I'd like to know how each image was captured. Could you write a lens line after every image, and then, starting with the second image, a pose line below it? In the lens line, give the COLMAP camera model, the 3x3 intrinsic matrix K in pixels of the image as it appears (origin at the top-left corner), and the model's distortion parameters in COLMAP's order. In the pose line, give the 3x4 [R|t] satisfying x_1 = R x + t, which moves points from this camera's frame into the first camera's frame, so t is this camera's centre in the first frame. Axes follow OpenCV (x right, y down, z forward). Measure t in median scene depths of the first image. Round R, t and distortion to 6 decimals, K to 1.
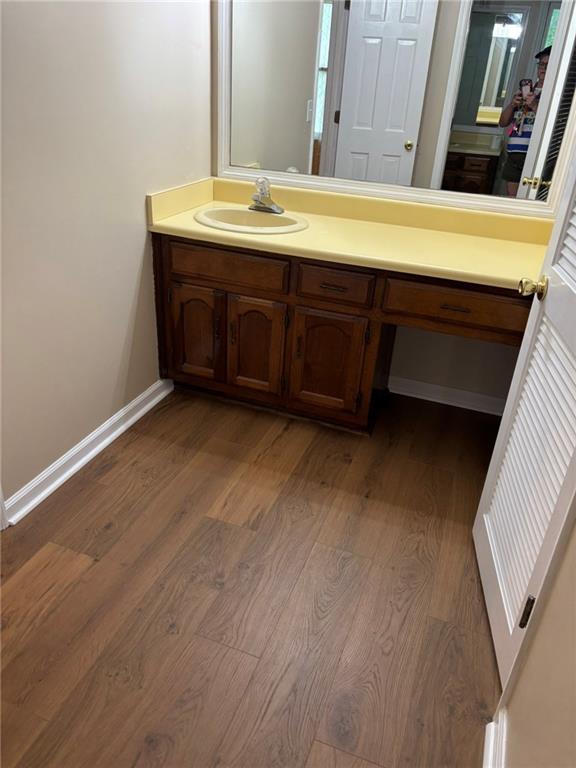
lens RADIAL K [[585.1, 0, 286.7], [0, 585.1, 387.3], [0, 0, 1]] dist [0.044261, -0.046376]
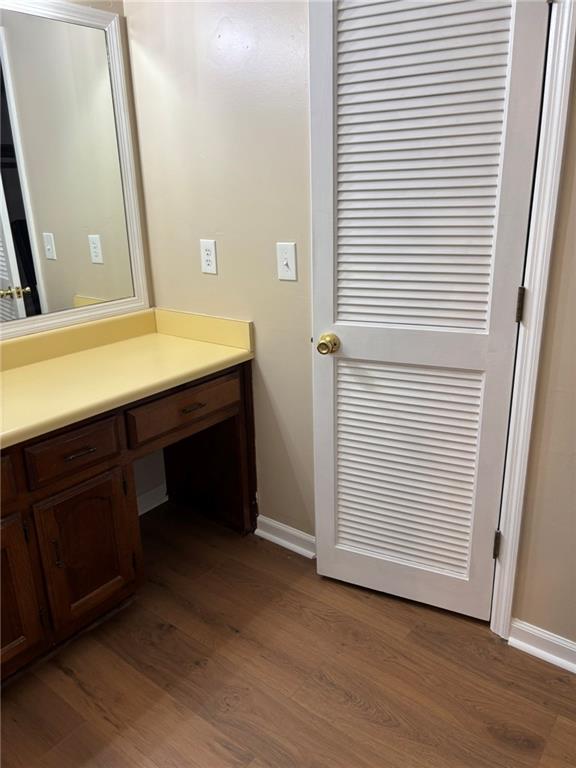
lens RADIAL K [[585.1, 0, 286.6], [0, 585.1, 379.6], [0, 0, 1]] dist [0.044261, -0.046376]
pose [[0.288277, -0.352764, 0.890199, -0.475519], [0.490565, 0.852804, 0.179084, -0.247438], [-0.822339, 0.385075, 0.418898, 0.401039]]
